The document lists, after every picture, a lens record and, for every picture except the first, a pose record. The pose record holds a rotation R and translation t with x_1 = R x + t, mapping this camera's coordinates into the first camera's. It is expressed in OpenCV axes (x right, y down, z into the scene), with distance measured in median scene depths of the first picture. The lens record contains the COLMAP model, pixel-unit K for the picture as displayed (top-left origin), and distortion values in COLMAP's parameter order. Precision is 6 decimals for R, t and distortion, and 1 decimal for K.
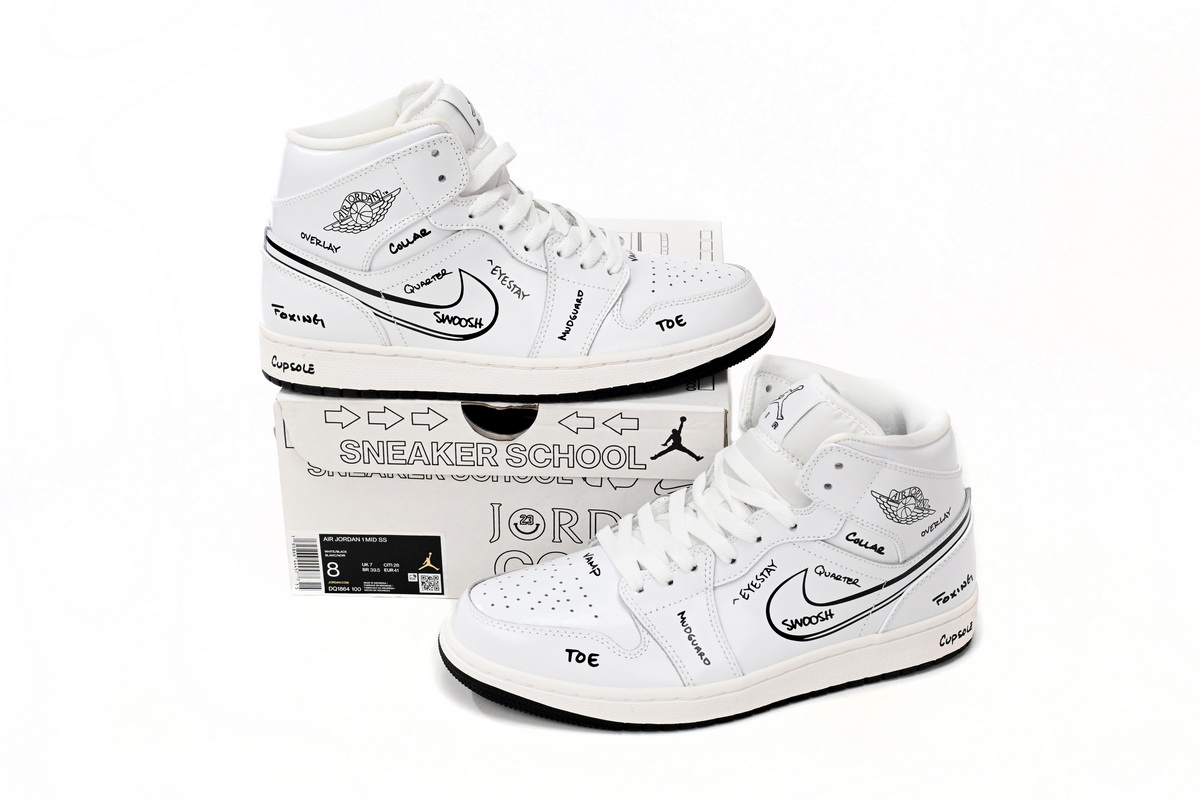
lens RADIAL K [[1348.2, 0, 600.0], [0, 1348.2, 400.0], [0, 0, 1]] dist [-0.000331, -0.000323]
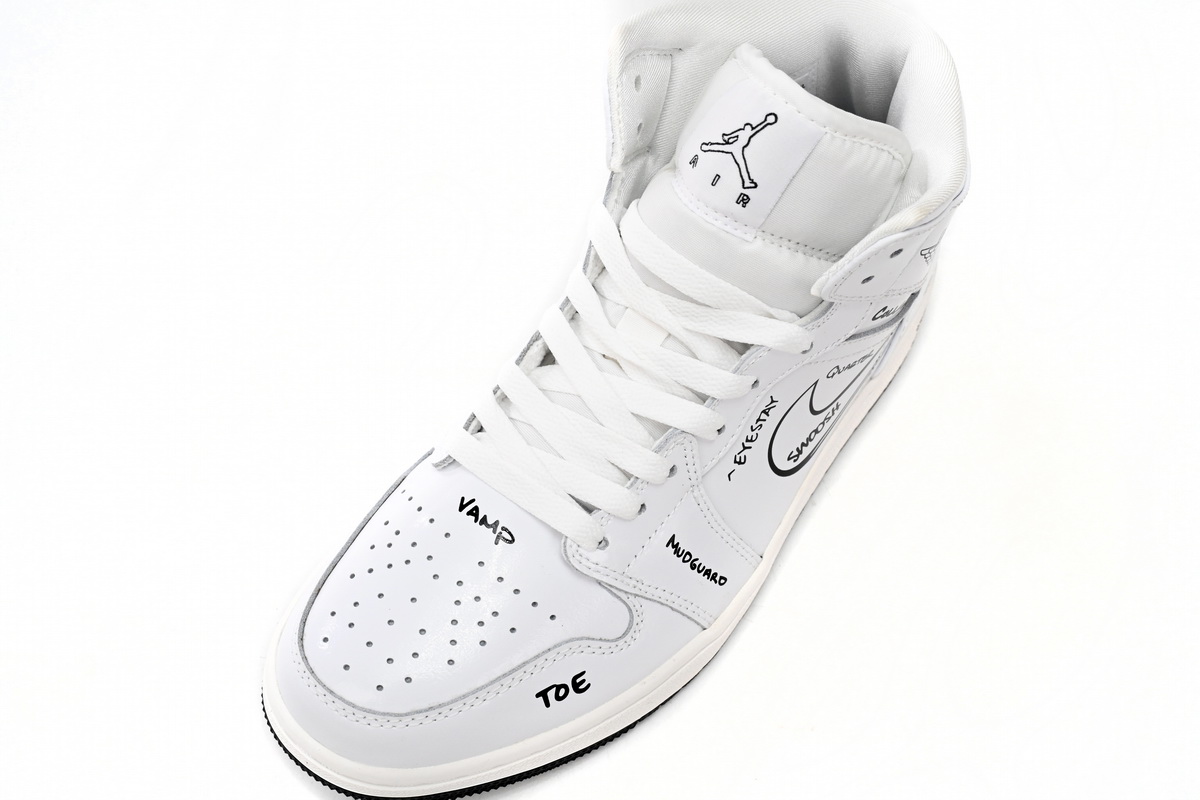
lens RADIAL K [[1421.5, 0, 600.0], [0, 1421.5, 400.0], [0, 0, 1]] dist [0.002602, 0.003296]
pose [[0.815597, -0.474935, 0.330511, -0.143381], [0.176303, 0.748022, 0.639828, -0.296724], [-0.551106, -0.463572, 0.693818, 0.602037]]
